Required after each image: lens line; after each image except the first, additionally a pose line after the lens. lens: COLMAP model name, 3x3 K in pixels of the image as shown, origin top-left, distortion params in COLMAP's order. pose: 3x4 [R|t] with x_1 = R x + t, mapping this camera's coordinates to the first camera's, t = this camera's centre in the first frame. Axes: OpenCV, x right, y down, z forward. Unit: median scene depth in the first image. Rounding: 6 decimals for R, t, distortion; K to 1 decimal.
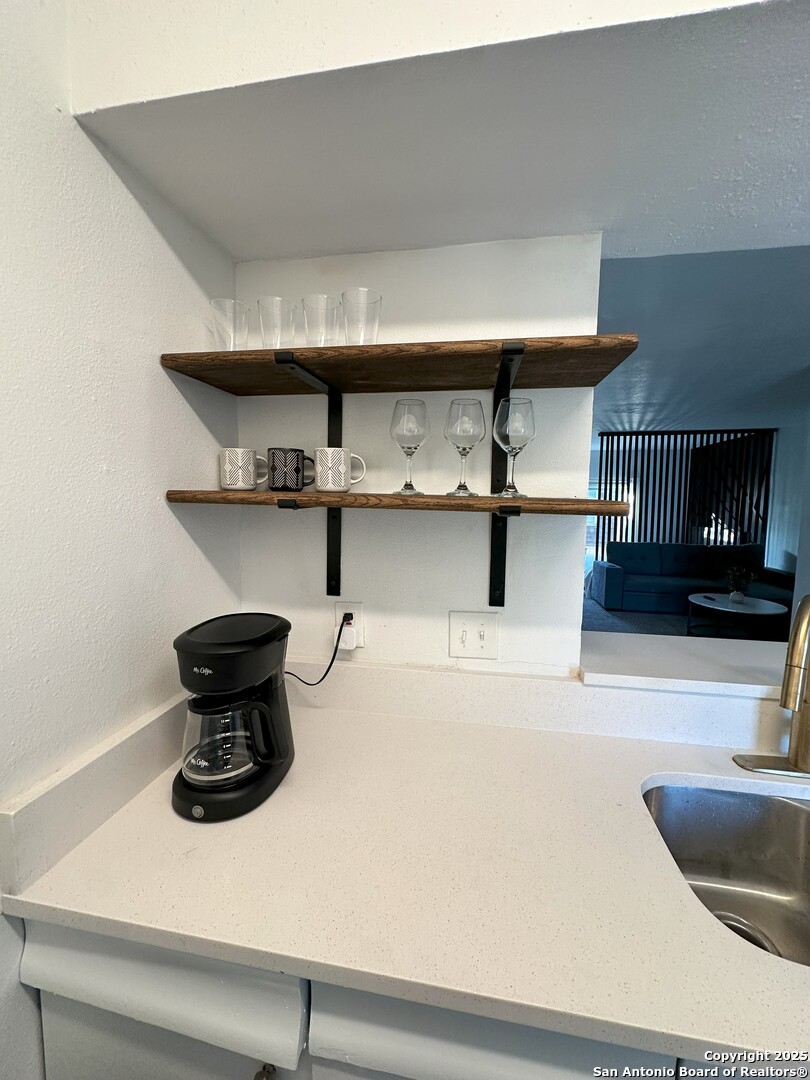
lens RADIAL K [[430.3, 0, 406.3], [0, 430.3, 537.9], [0, 0, 1]] dist [0.001309, -0.000502]
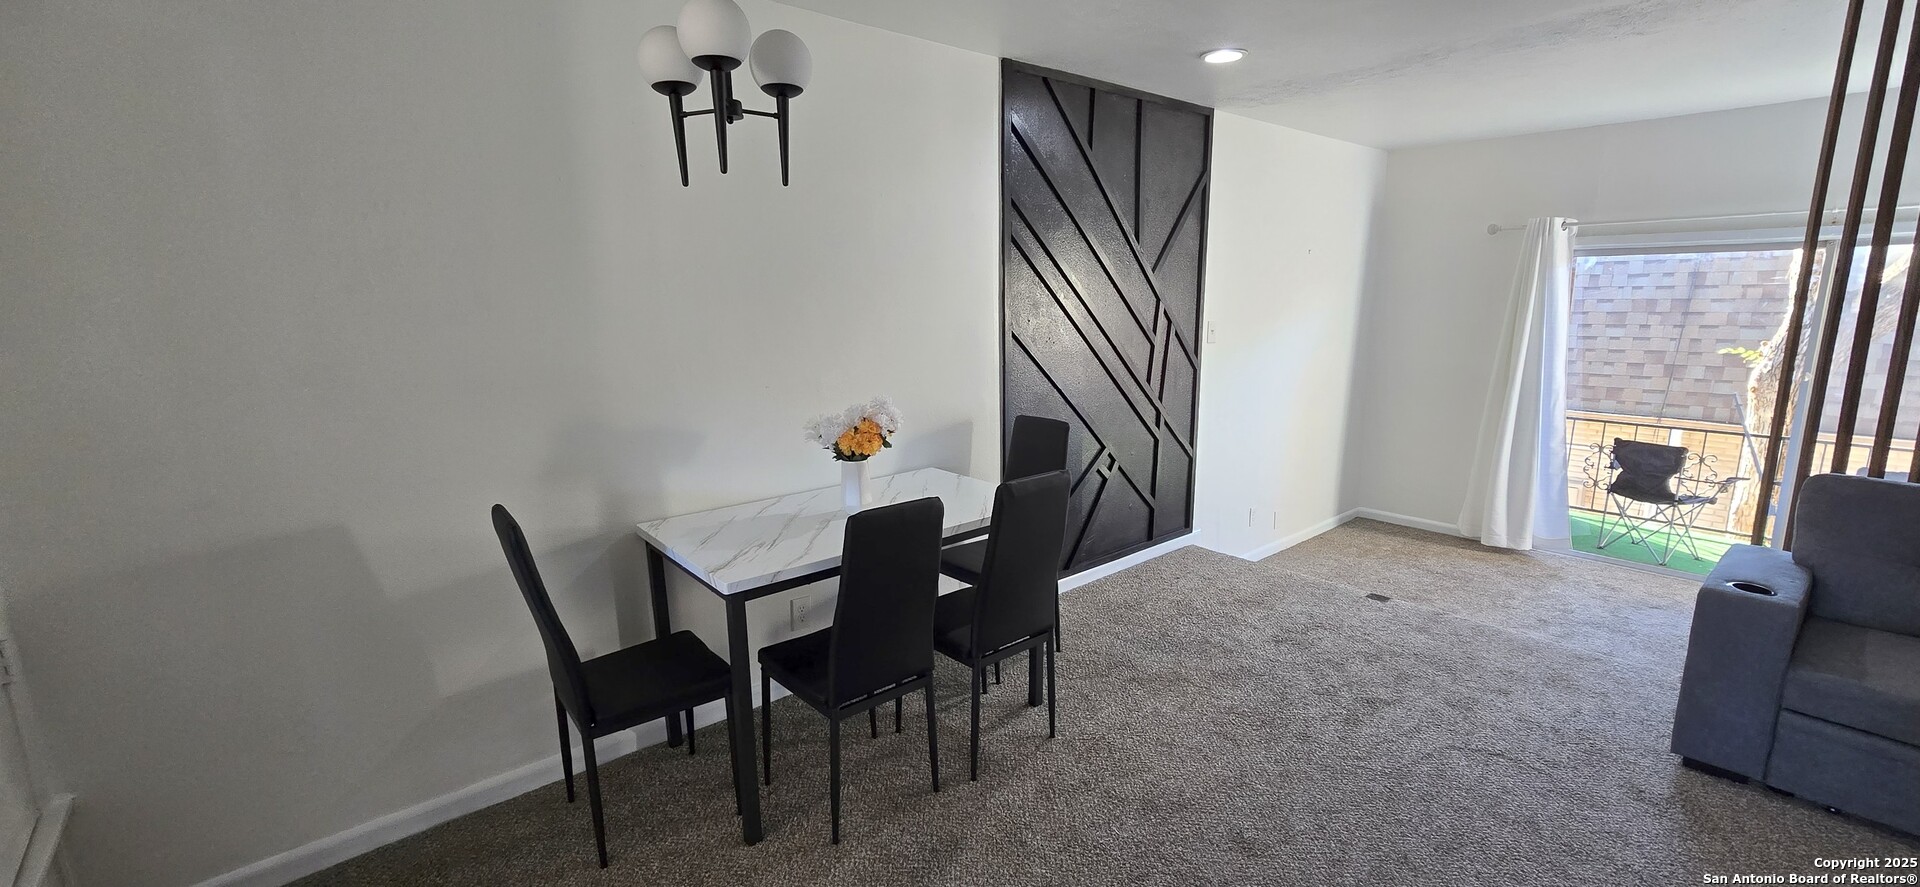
lens RADIAL K [[780.4, 0, 966.0], [0, 780.4, 450.8], [0, 0, 1]] dist [-0.000951, -0.001234]
pose [[0.775350, 0.103500, -0.622992, 0.416626], [-0.035946, 0.992113, 0.120086, -0.041846], [0.630507, -0.070715, 0.772955, 0.437069]]
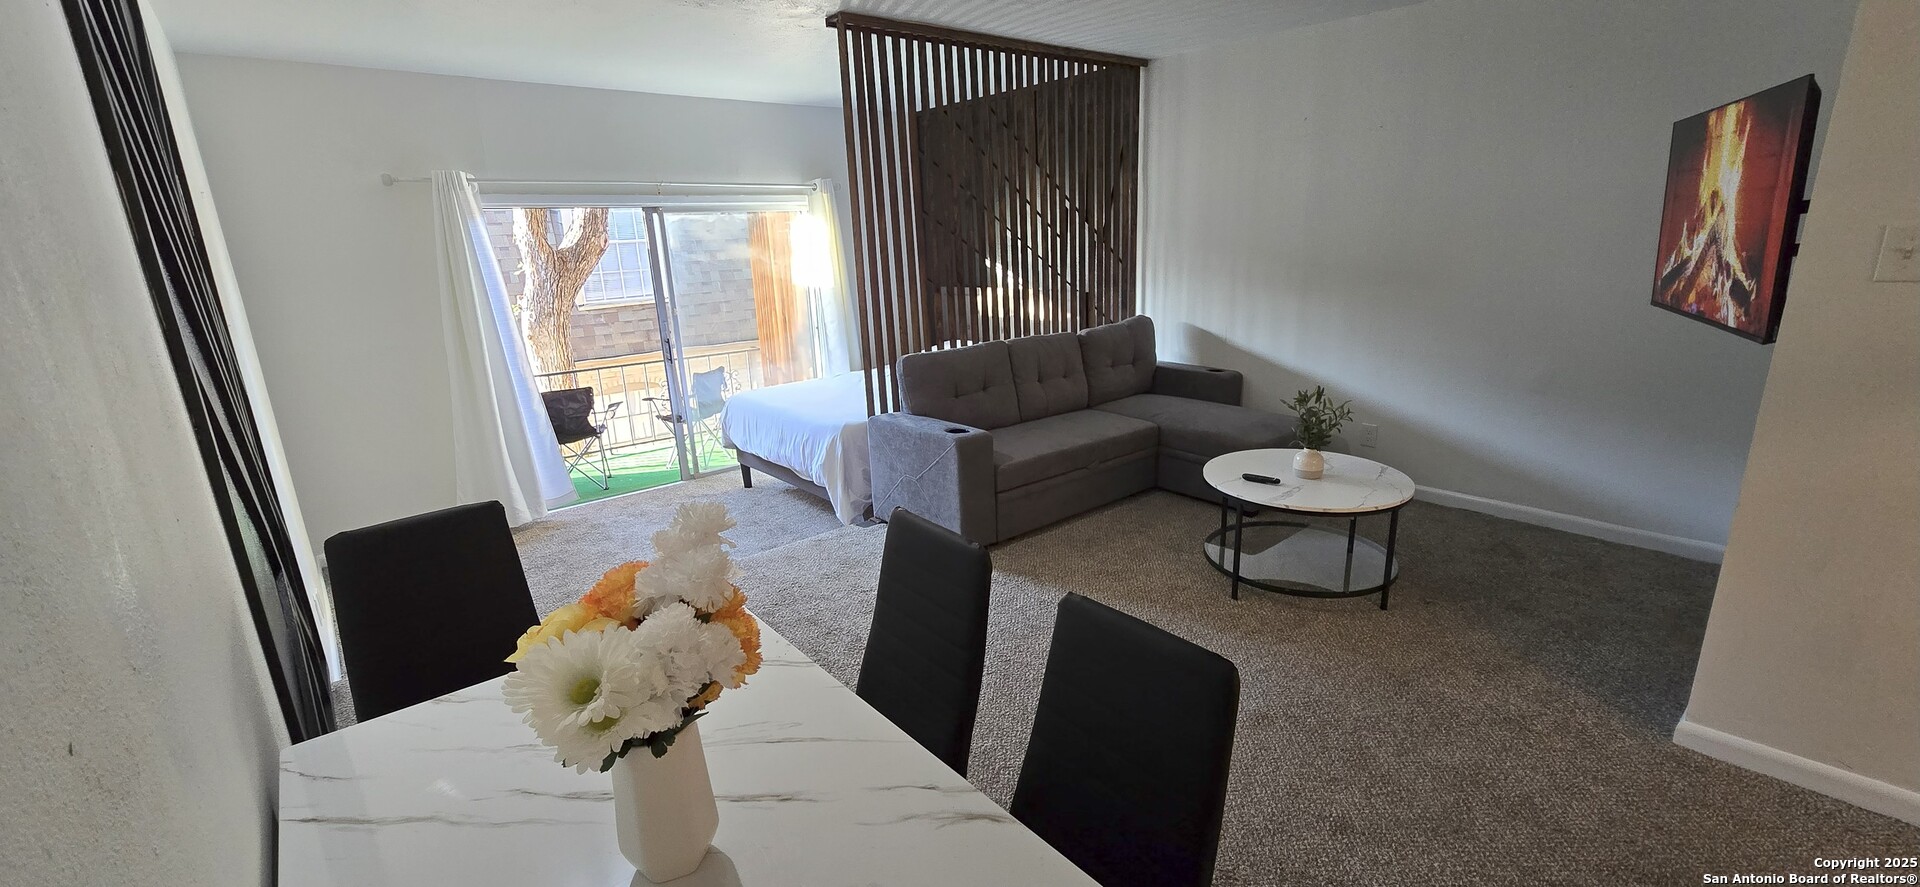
lens RADIAL K [[780.4, 0, 962.1], [0, 780.4, 453.7], [0, 0, 1]] dist [-0.000951, -0.001234]
pose [[0.631349, -0.248049, 0.734759, 0.014180], [0.114795, 0.966920, 0.227787, -0.061175], [-0.766955, -0.059467, 0.638939, 0.611536]]
